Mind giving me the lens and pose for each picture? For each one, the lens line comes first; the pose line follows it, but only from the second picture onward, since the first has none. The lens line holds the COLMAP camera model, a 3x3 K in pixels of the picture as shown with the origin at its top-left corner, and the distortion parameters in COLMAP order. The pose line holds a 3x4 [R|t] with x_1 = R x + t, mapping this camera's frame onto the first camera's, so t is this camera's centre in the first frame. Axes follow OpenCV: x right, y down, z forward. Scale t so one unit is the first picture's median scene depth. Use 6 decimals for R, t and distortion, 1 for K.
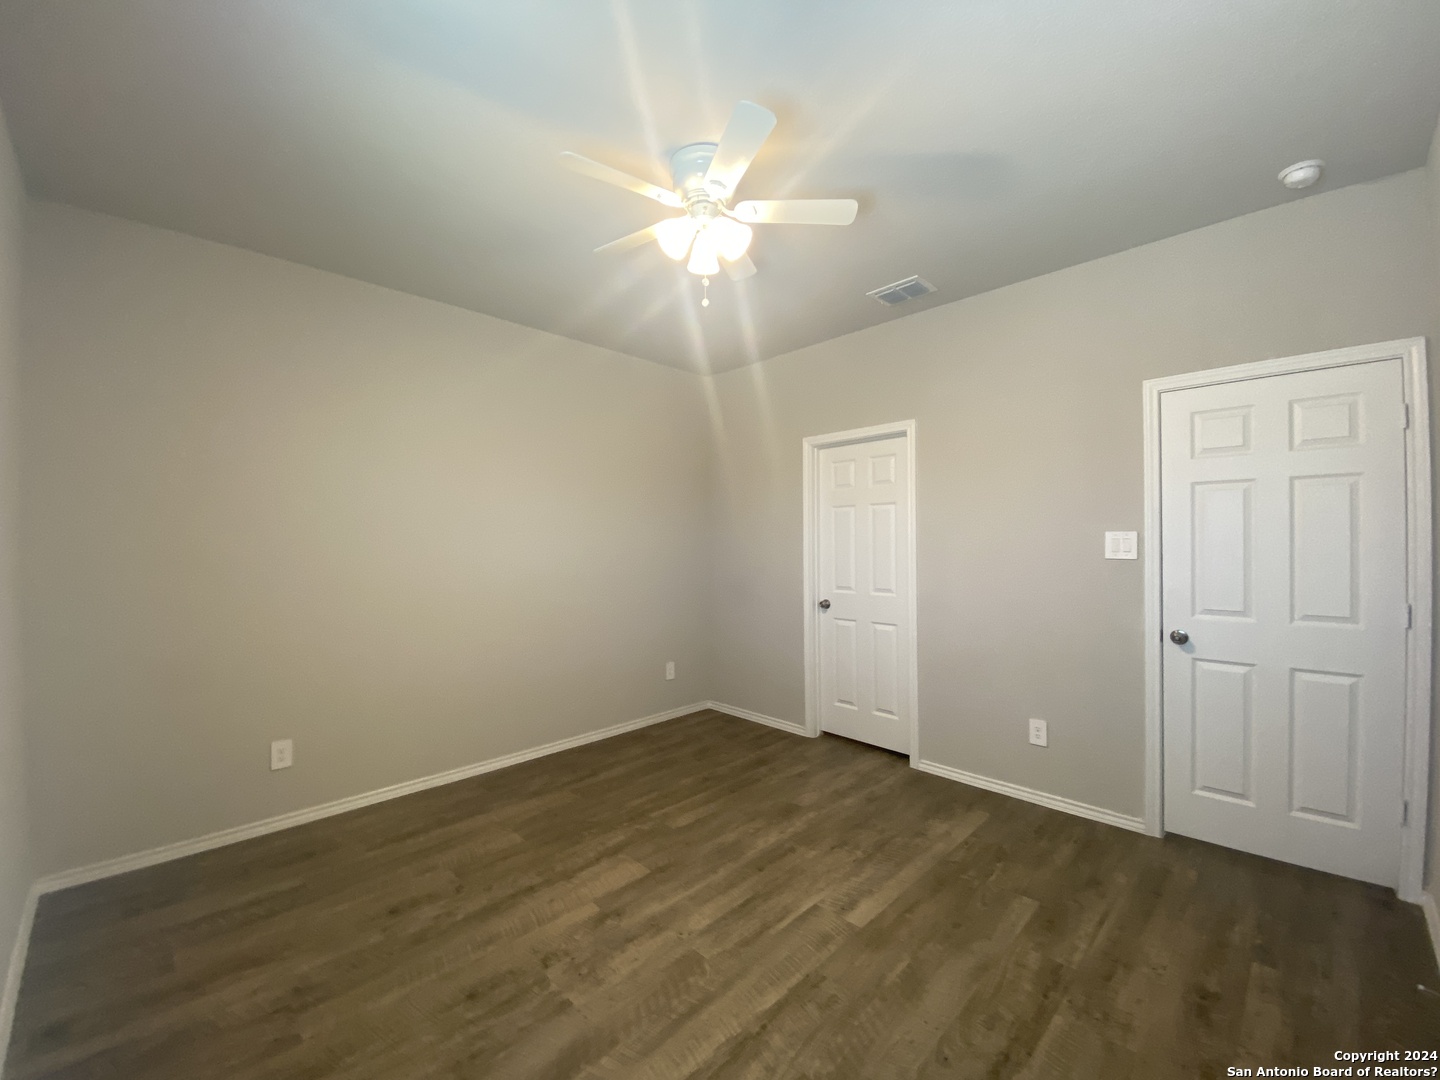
lens RADIAL K [[588.8, 0, 720.0], [0, 588.8, 540.0], [0, 0, 1]] dist [0.042452, -0.025806]
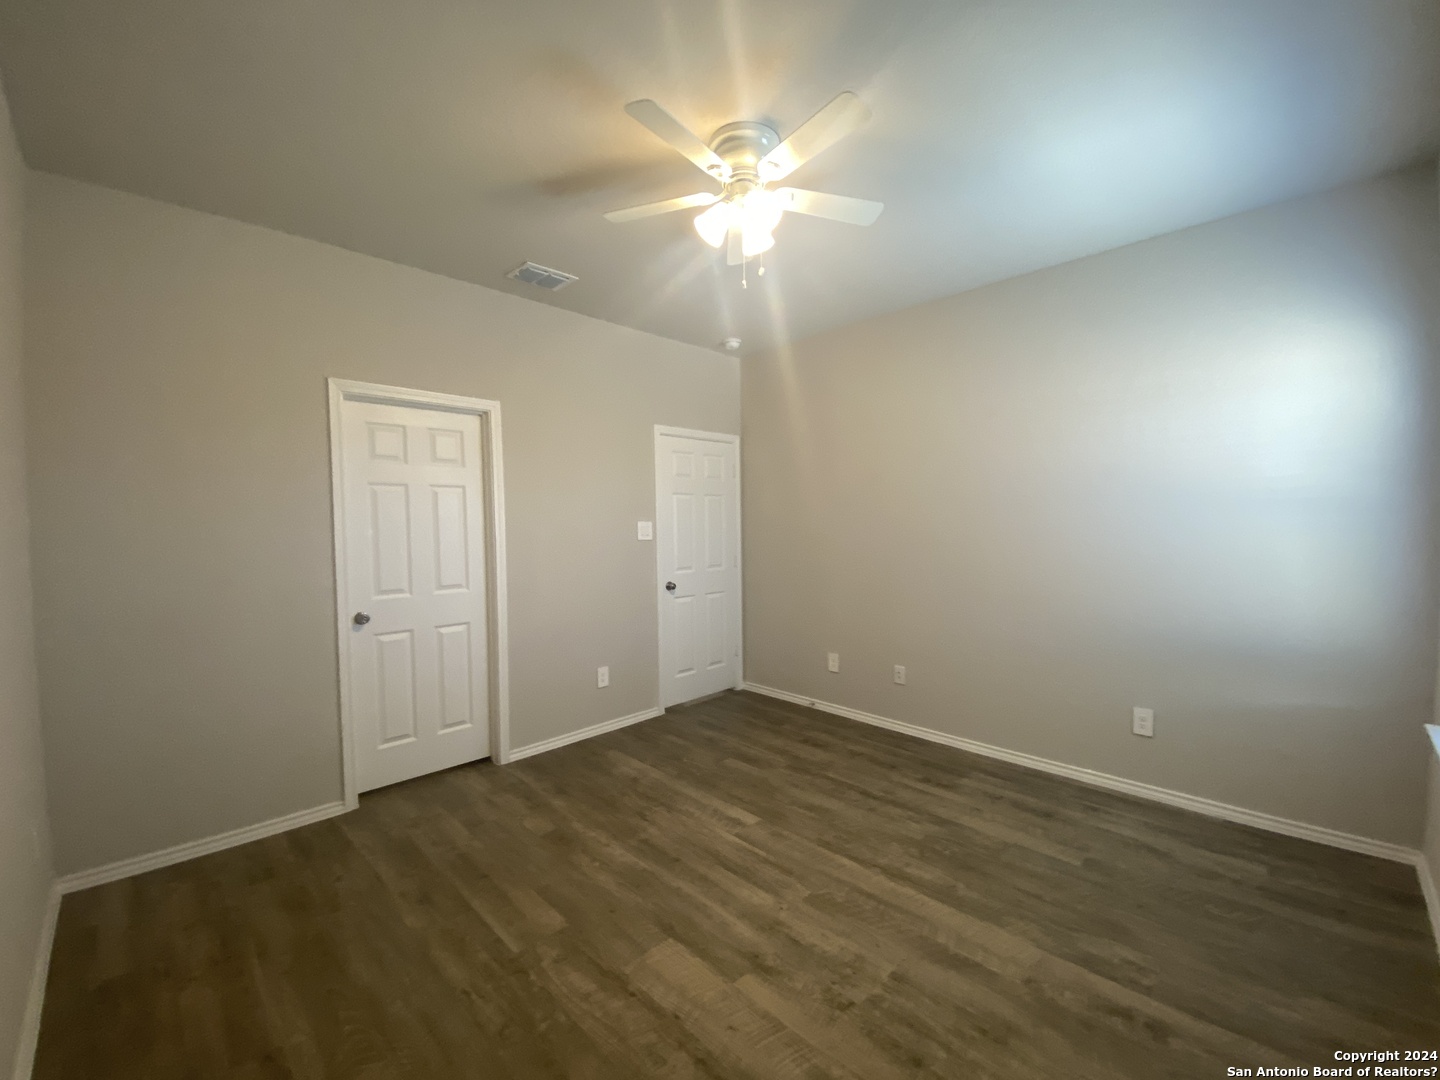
lens RADIAL K [[588.8, 0, 720.0], [0, 588.8, 540.0], [0, 0, 1]] dist [0.042452, -0.025806]
pose [[0.002542, -0.020143, 0.999794, -0.985535], [0.008607, 0.999761, 0.020121, 0.005587], [-0.999960, 0.008554, 0.002715, 1.004965]]
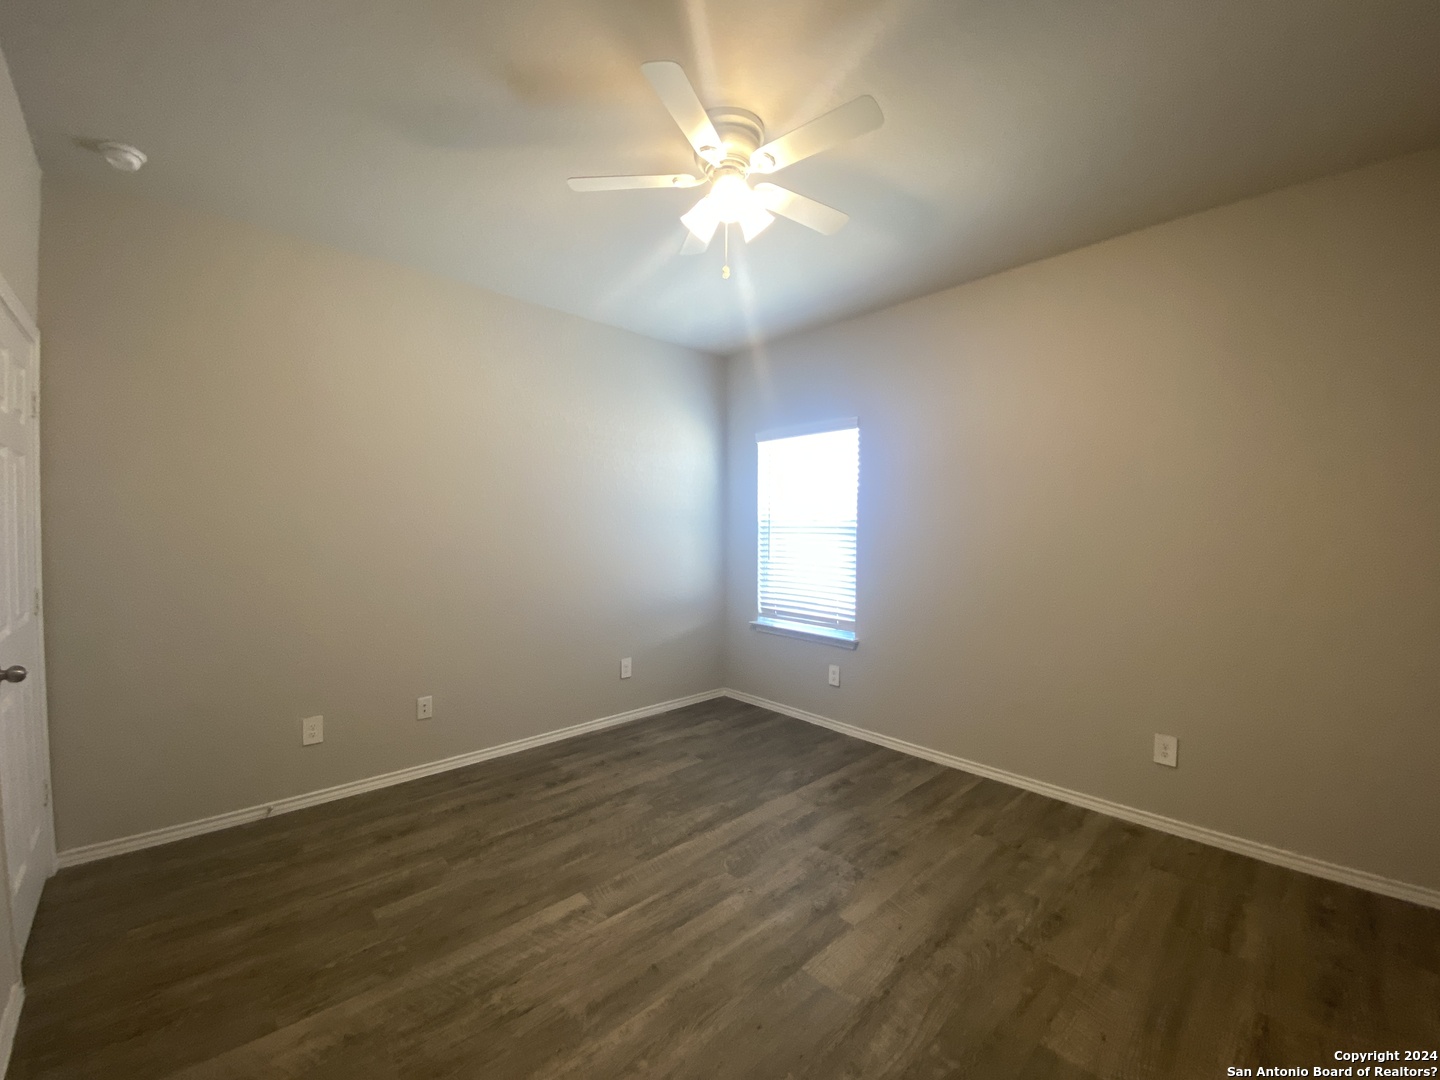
lens RADIAL K [[588.8, 0, 720.0], [0, 588.8, 540.0], [0, 0, 1]] dist [0.042452, -0.025806]
pose [[-0.999534, 0.000935, 0.030516, -0.040866], [0.001501, 0.999827, 0.018518, 0.006068], [-0.030493, 0.018555, -0.999363, 1.888754]]
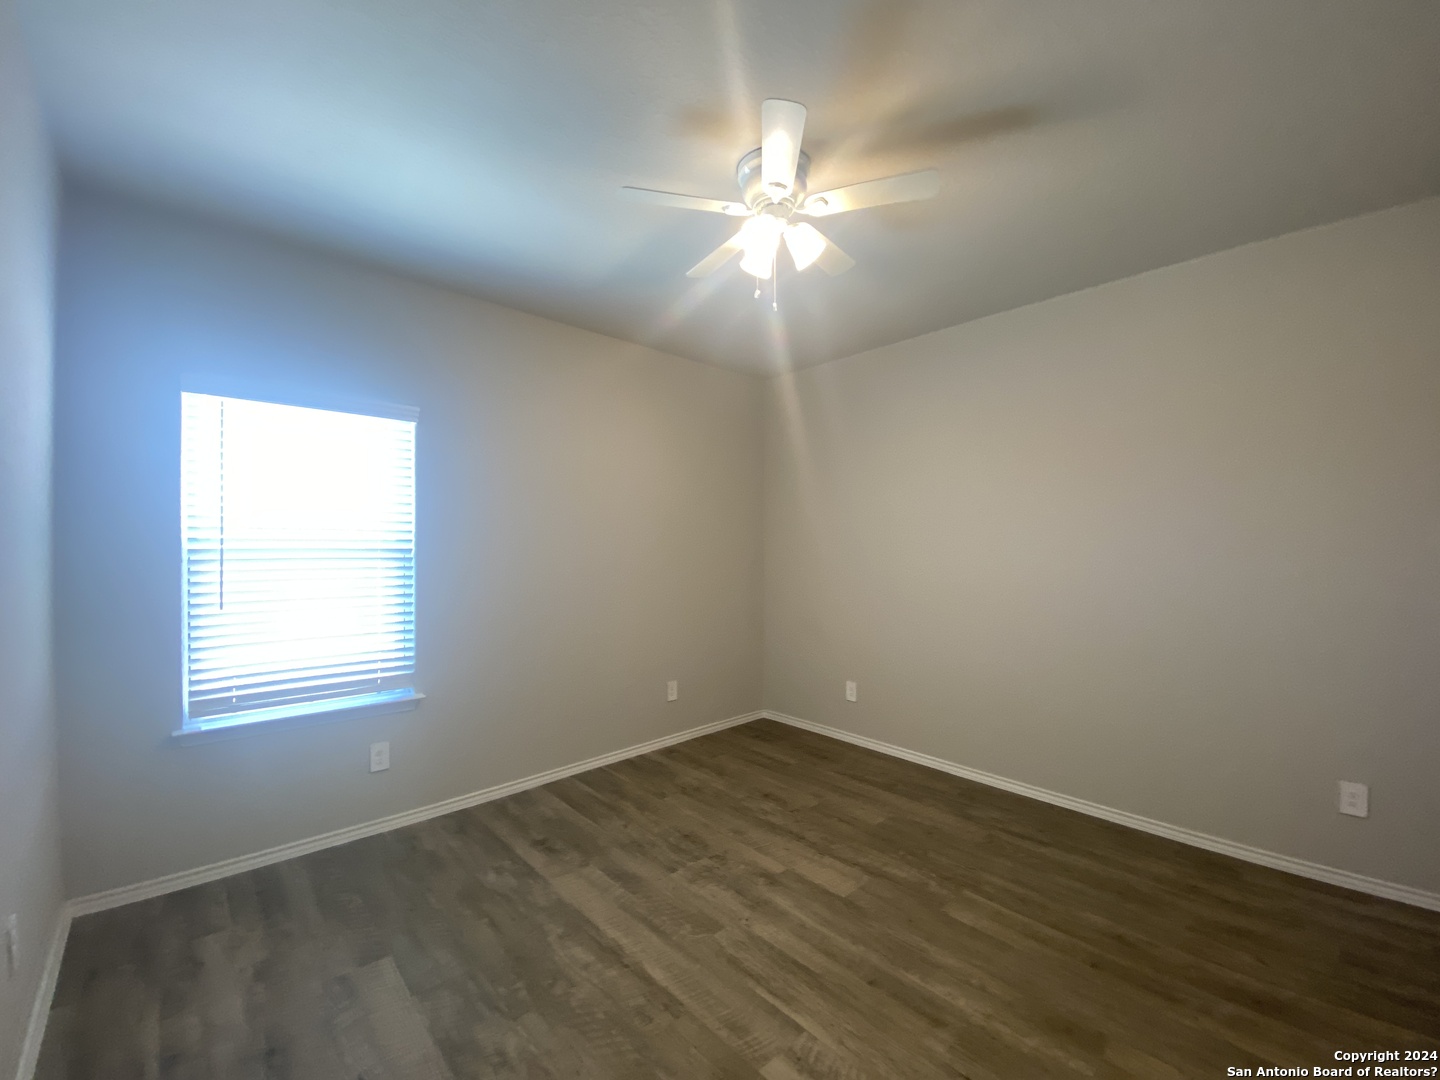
lens RADIAL K [[591.9, 0, 718.4], [0, 591.9, 537.3], [0, 0, 1]] dist [0.050638, -0.030575]
pose [[-0.038266, -0.008543, -0.999231, 0.928878], [0.003414, 0.999956, -0.008680, -0.012475], [0.999262, -0.003744, -0.038235, 0.909375]]
